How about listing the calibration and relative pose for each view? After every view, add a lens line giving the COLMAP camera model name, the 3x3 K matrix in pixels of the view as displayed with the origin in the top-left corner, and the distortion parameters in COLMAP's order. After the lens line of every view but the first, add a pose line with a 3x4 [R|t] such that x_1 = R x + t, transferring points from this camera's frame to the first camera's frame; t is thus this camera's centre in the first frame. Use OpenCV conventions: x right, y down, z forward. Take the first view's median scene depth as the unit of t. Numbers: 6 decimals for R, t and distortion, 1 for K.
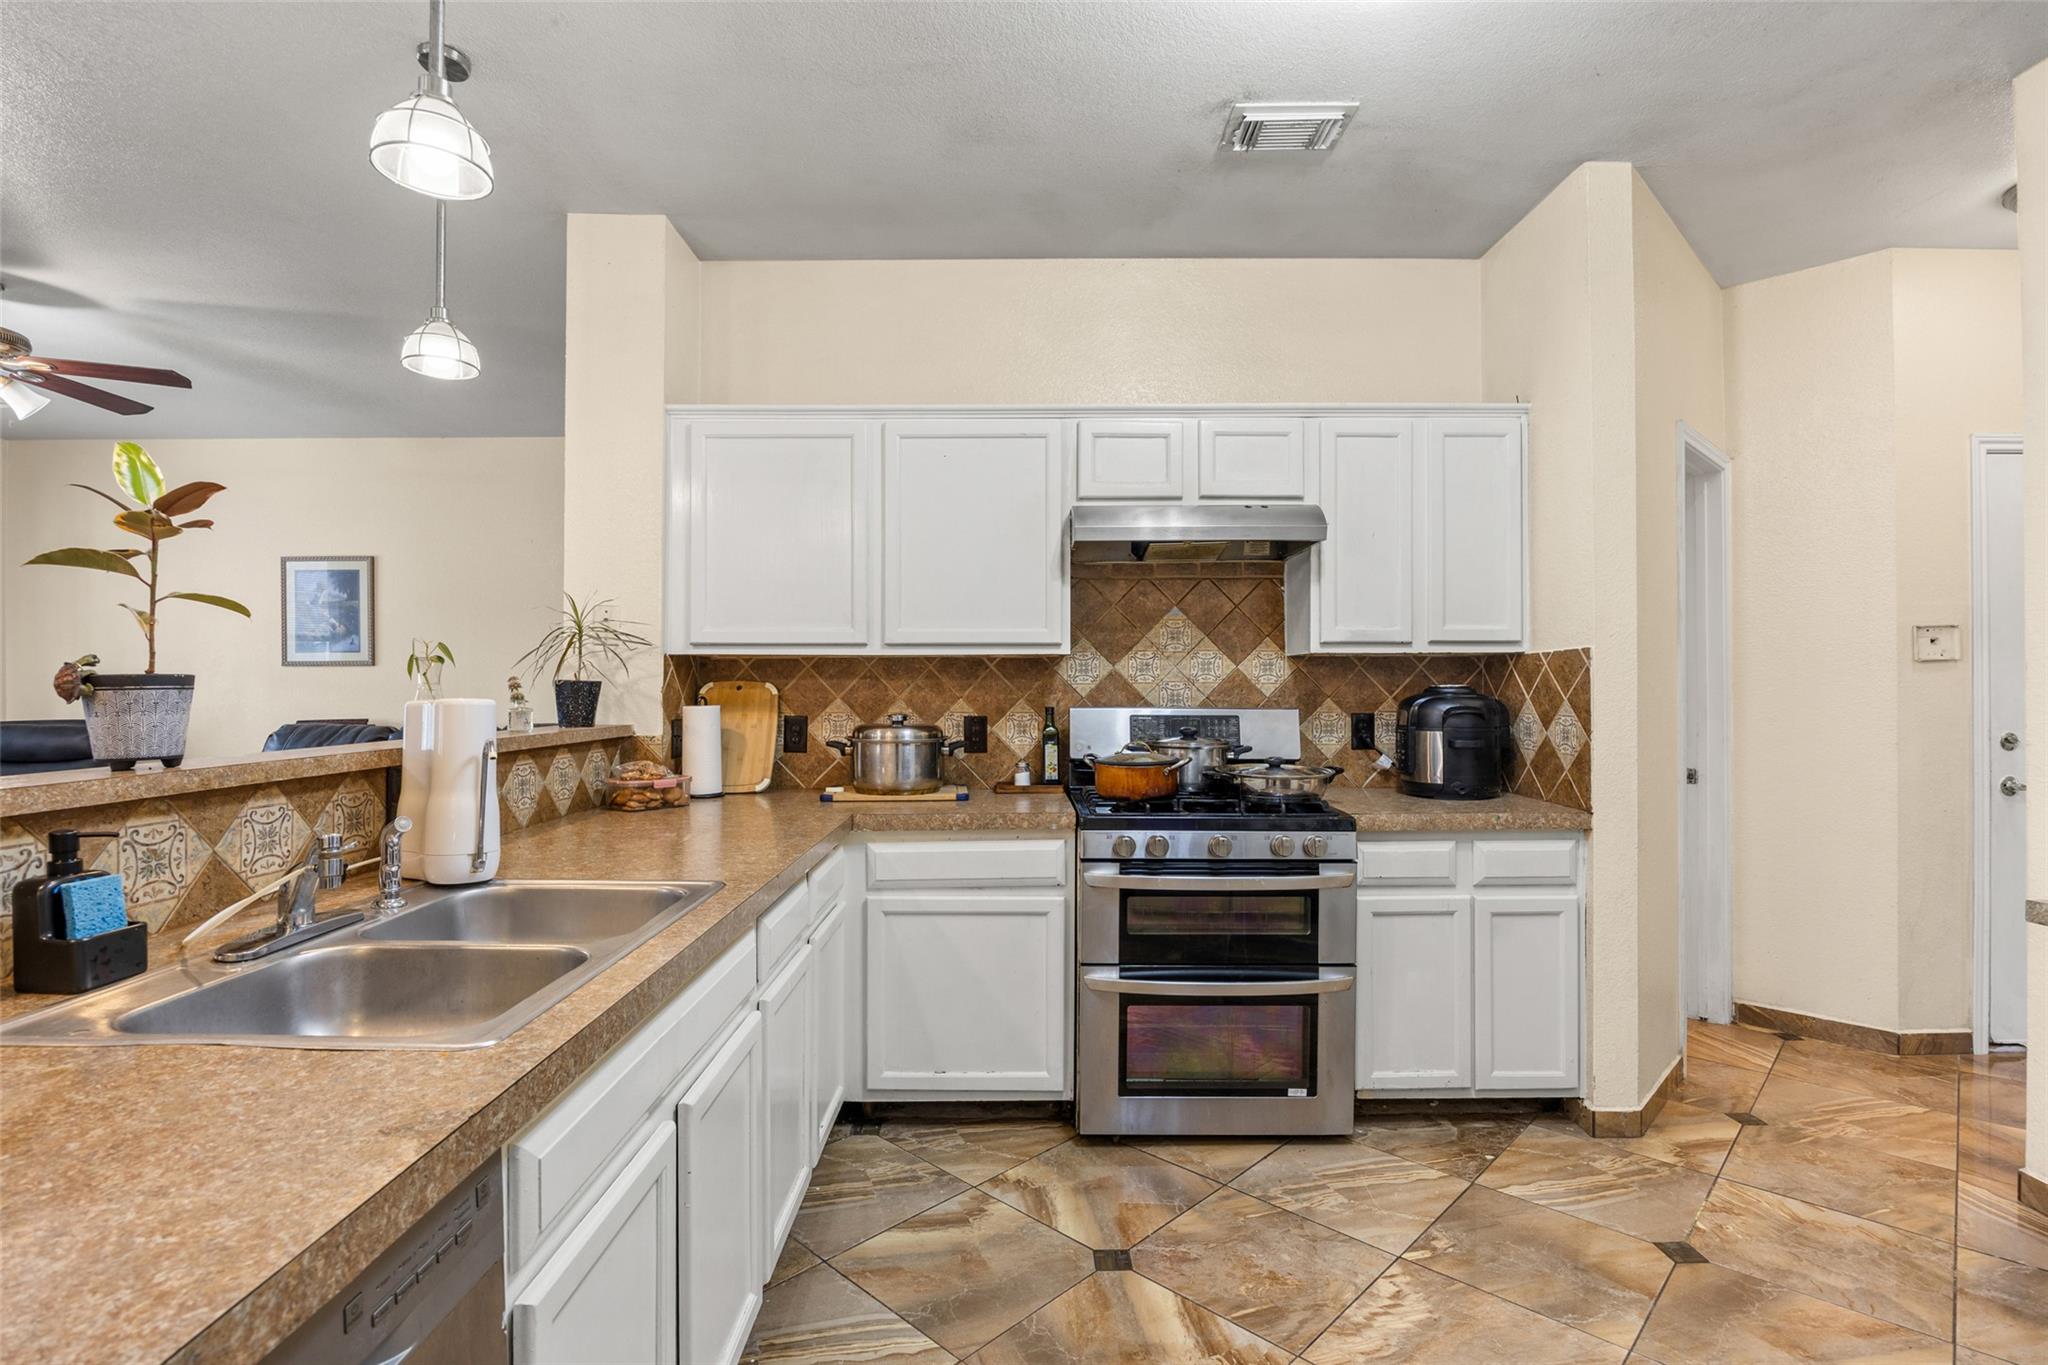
lens RADIAL K [[997.0, 0, 1018.6], [0, 997.0, 678.2], [0, 0, 1]] dist [-0.008108, -0.000125]
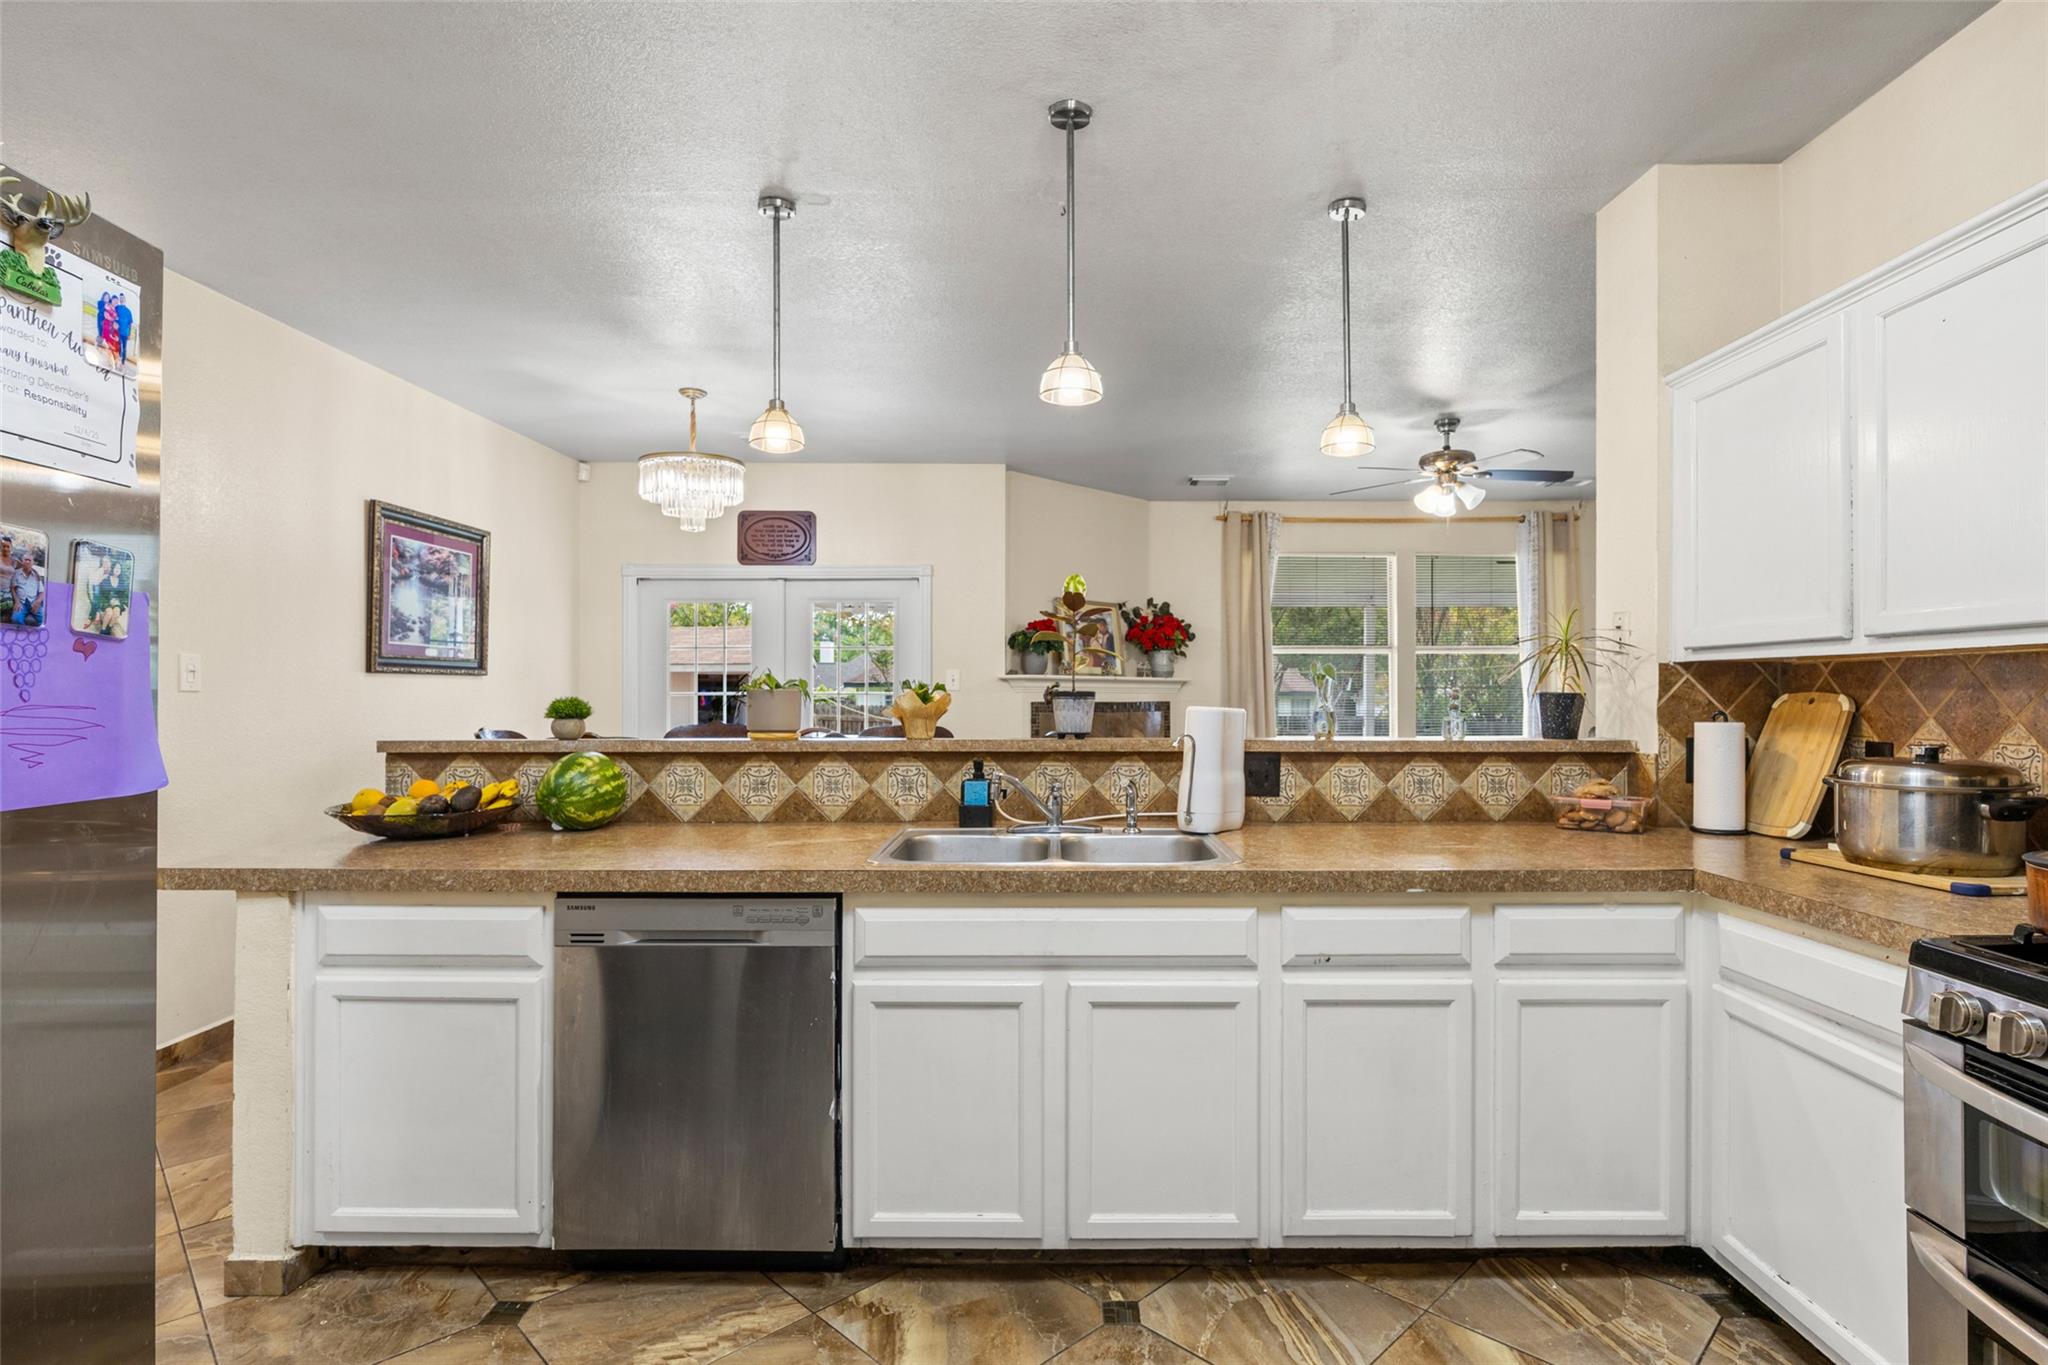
lens RADIAL K [[1039.3, 0, 1037.4], [0, 1039.3, 685.6], [0, 0, 1]] dist [-0.000814, 0.000252]
pose [[-0.017844, -0.007296, -0.999814, 0.572845], [0.005685, 0.999956, -0.007399, 0.000367], [0.999825, -0.005816, -0.017802, 0.468396]]
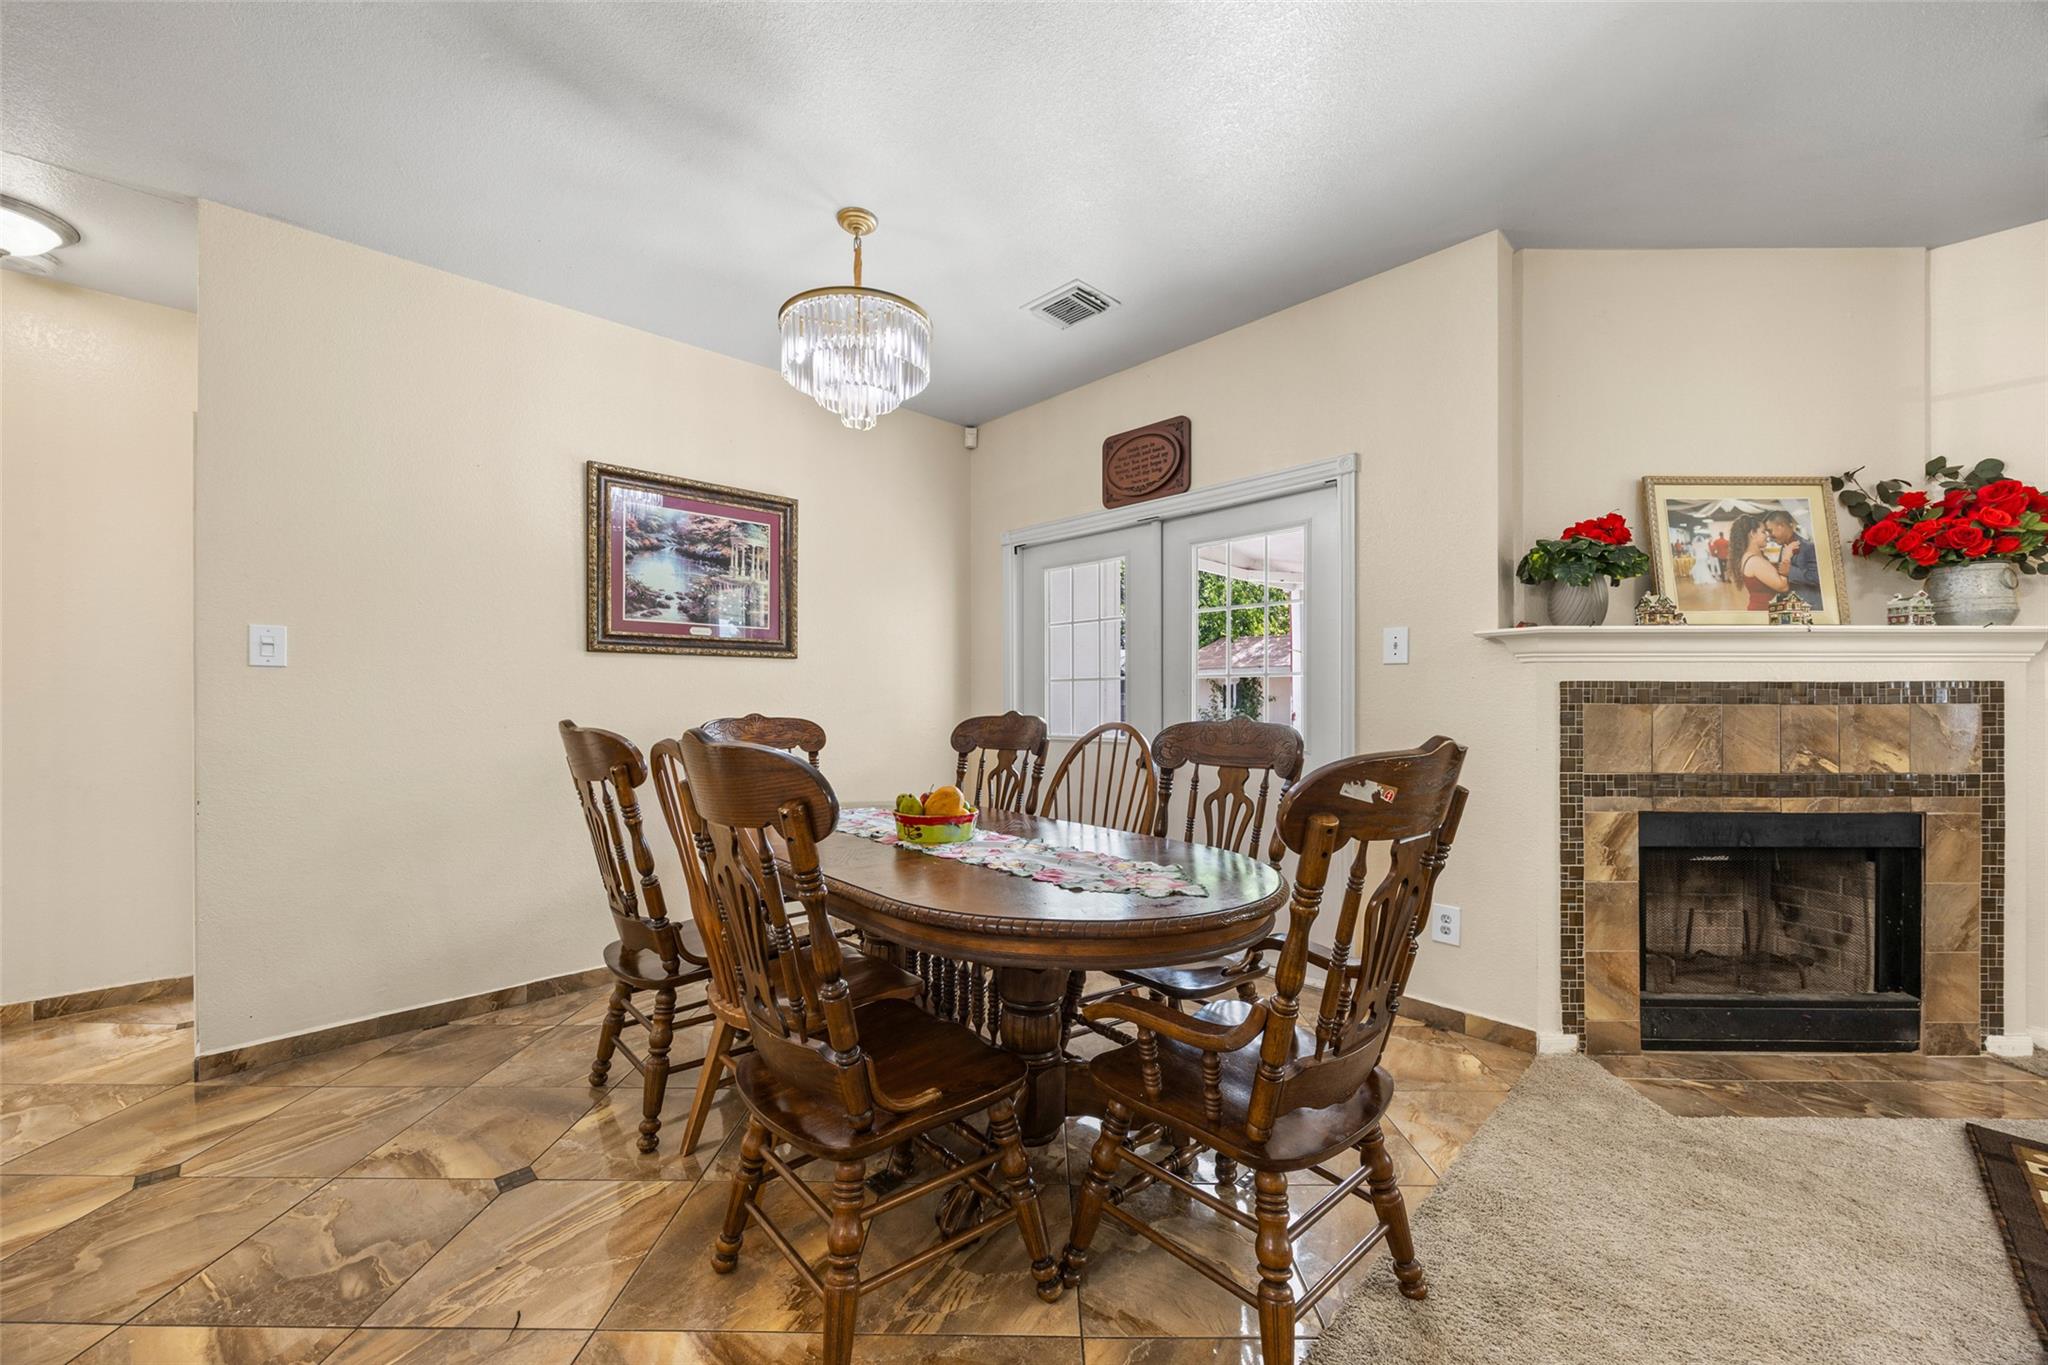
lens RADIAL K [[791.6, 0, 1022.2], [0, 791.6, 697.2], [0, 0, 1]] dist [0.000278, 0.000203]
pose [[-0.718059, -0.000821, -0.695982, -0.579771], [0.006607, 0.999946, -0.007995, 0.036005], [0.695951, -0.010339, -0.718015, 0.616840]]
